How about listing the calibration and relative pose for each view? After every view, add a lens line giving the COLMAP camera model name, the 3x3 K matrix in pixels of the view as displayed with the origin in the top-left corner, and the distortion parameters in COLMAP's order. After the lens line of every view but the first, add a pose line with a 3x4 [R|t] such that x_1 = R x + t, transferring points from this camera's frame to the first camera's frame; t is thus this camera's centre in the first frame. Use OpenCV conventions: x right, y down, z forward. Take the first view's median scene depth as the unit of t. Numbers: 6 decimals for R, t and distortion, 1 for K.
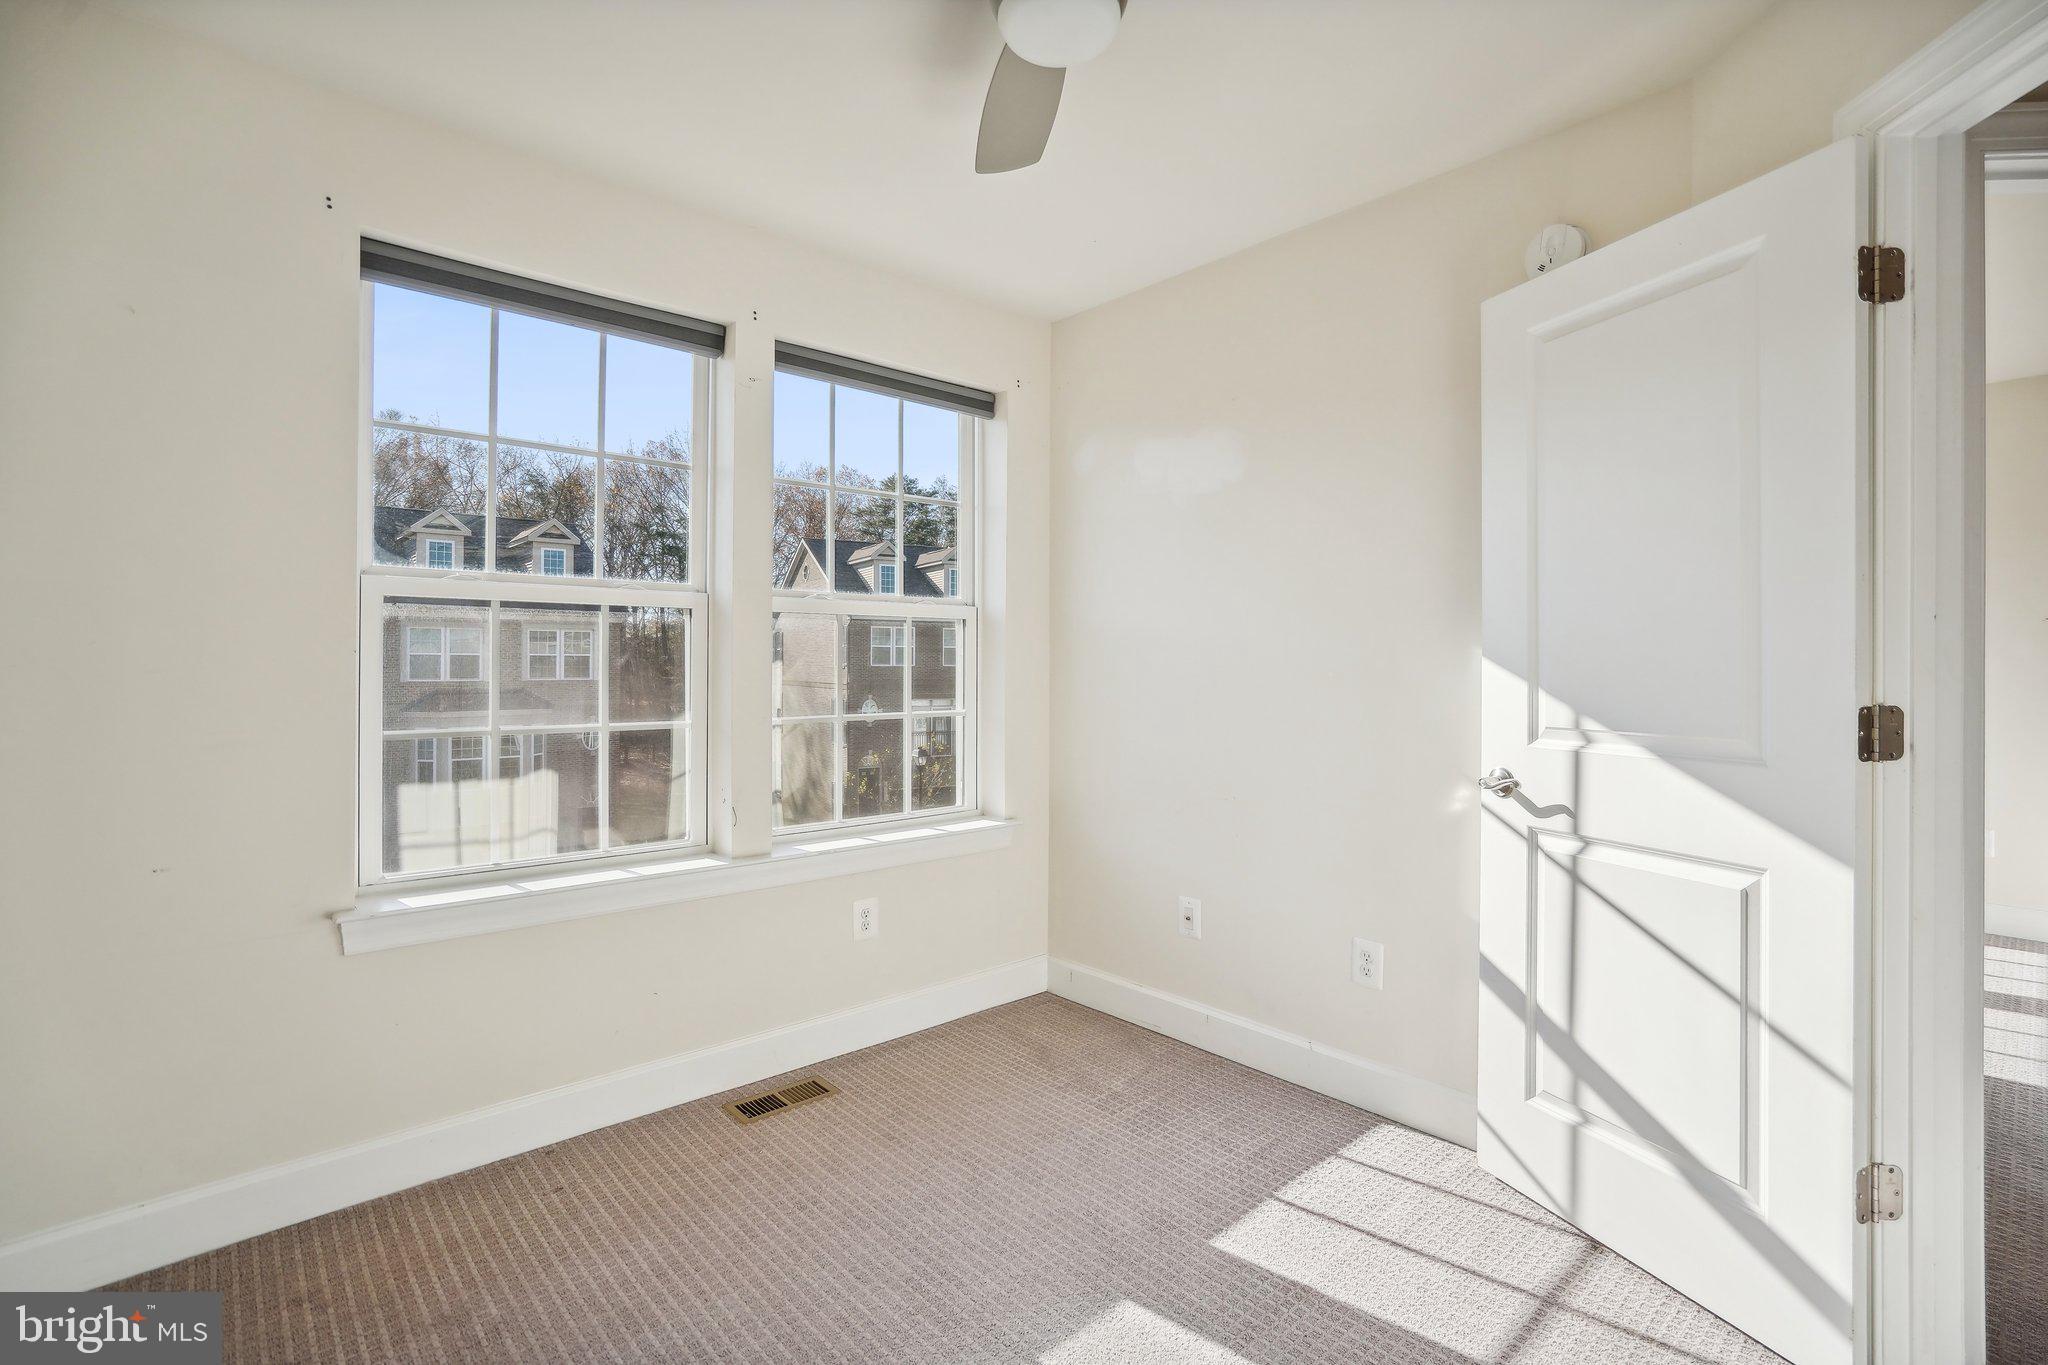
lens RADIAL K [[940.5, 0, 1037.2], [0, 940.5, 664.0], [0, 0, 1]] dist [-0.043646, 0.018124]
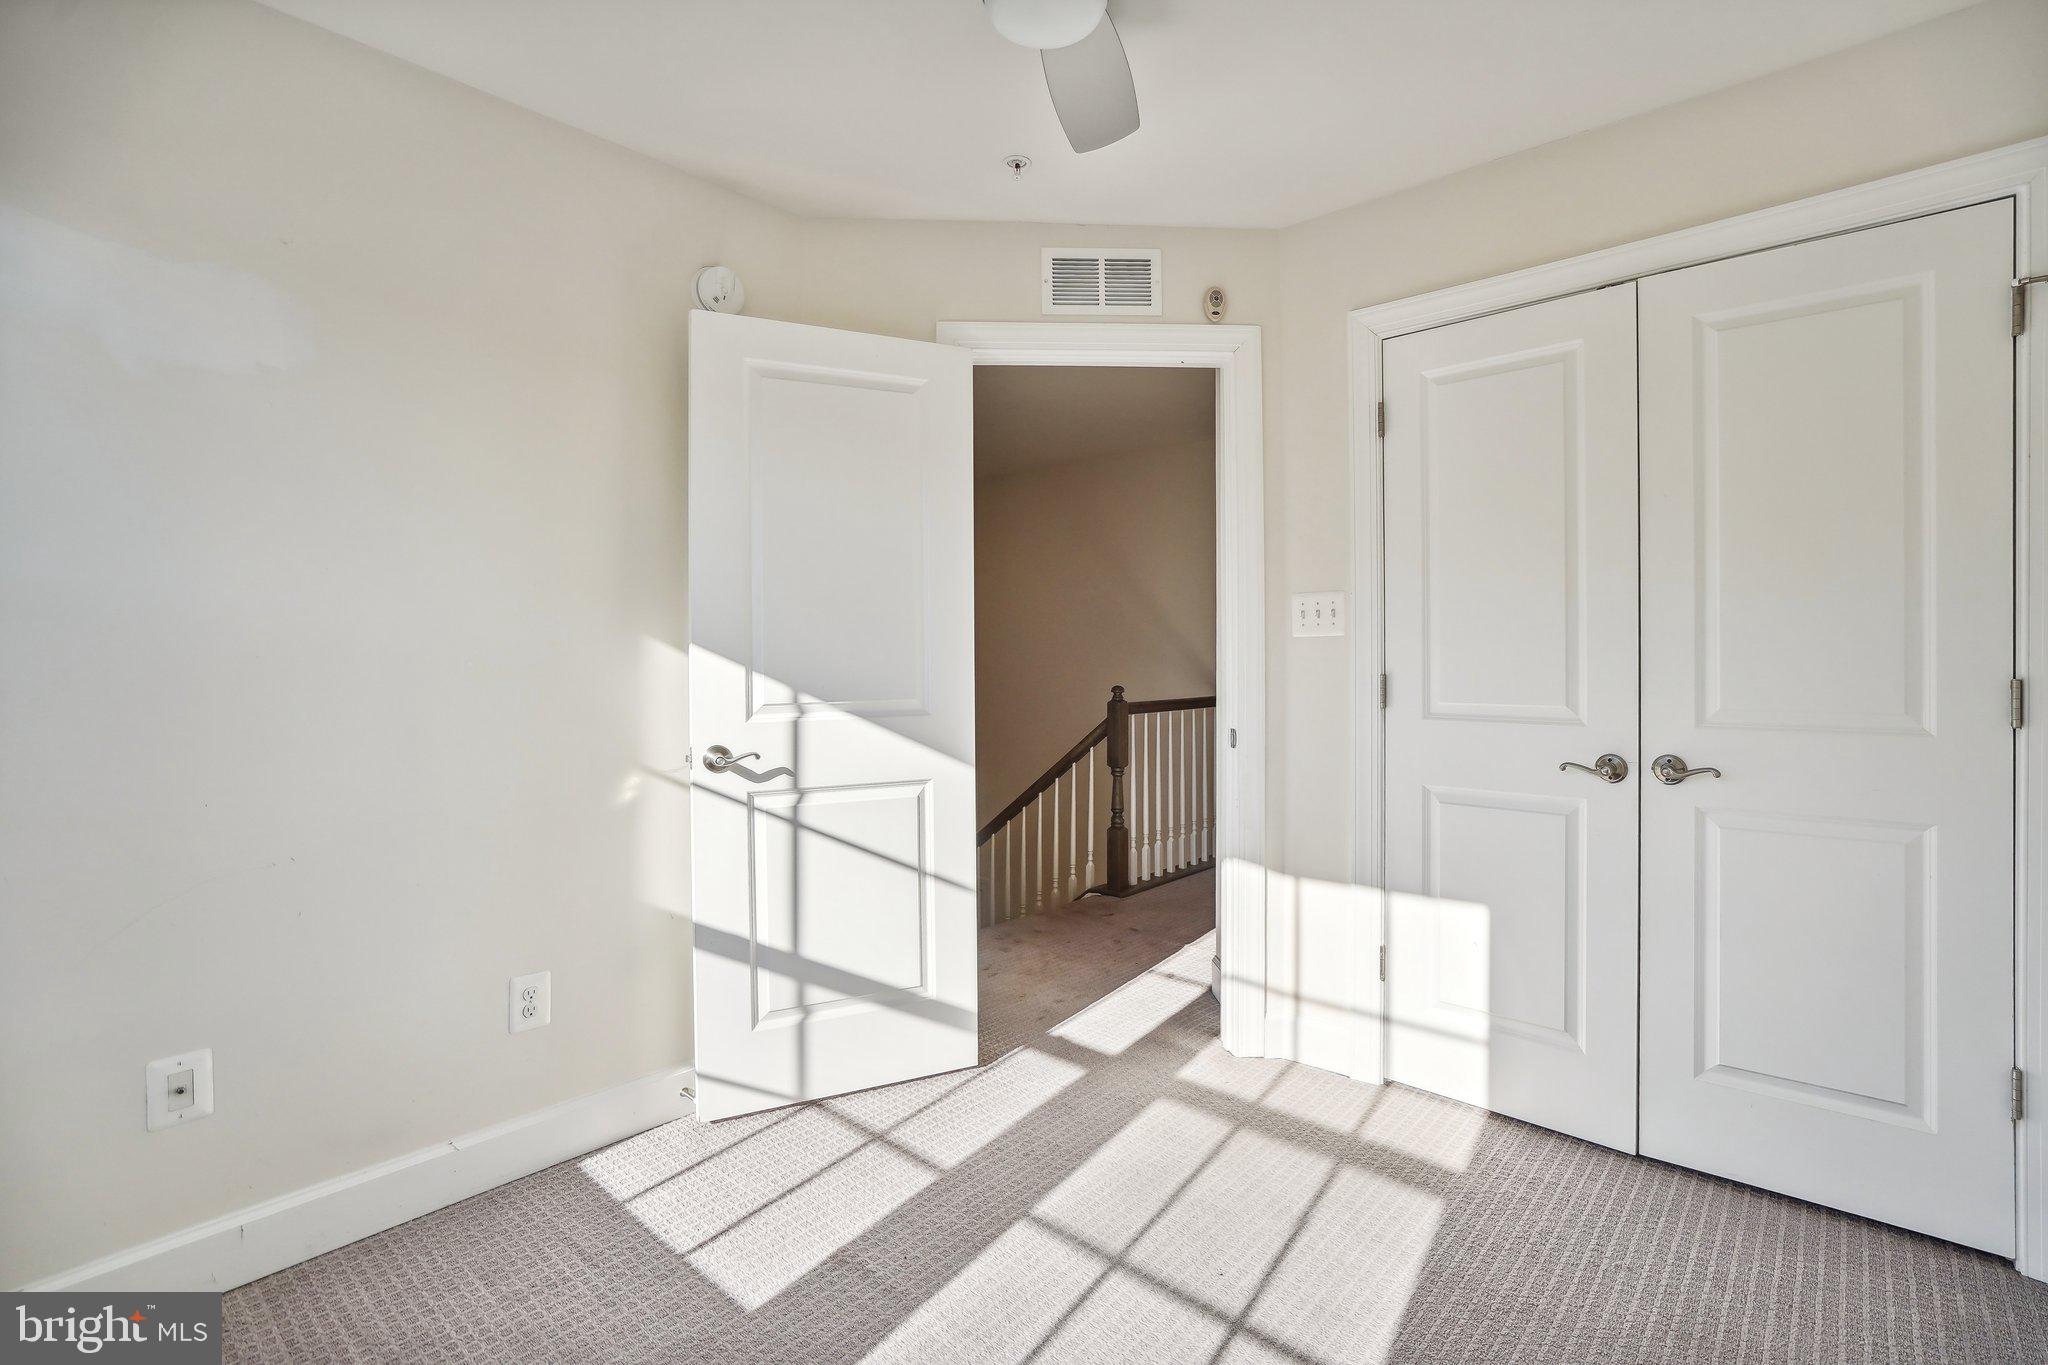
lens RADIAL K [[940.5, 0, 1016.5], [0, 940.5, 676.6], [0, 0, 1]] dist [-0.043646, 0.018124]
pose [[-0.097068, -0.012337, 0.995201, -0.567398], [0.007622, 0.999885, 0.013139, 0.016539], [-0.995249, 0.008861, -0.096963, 0.680344]]
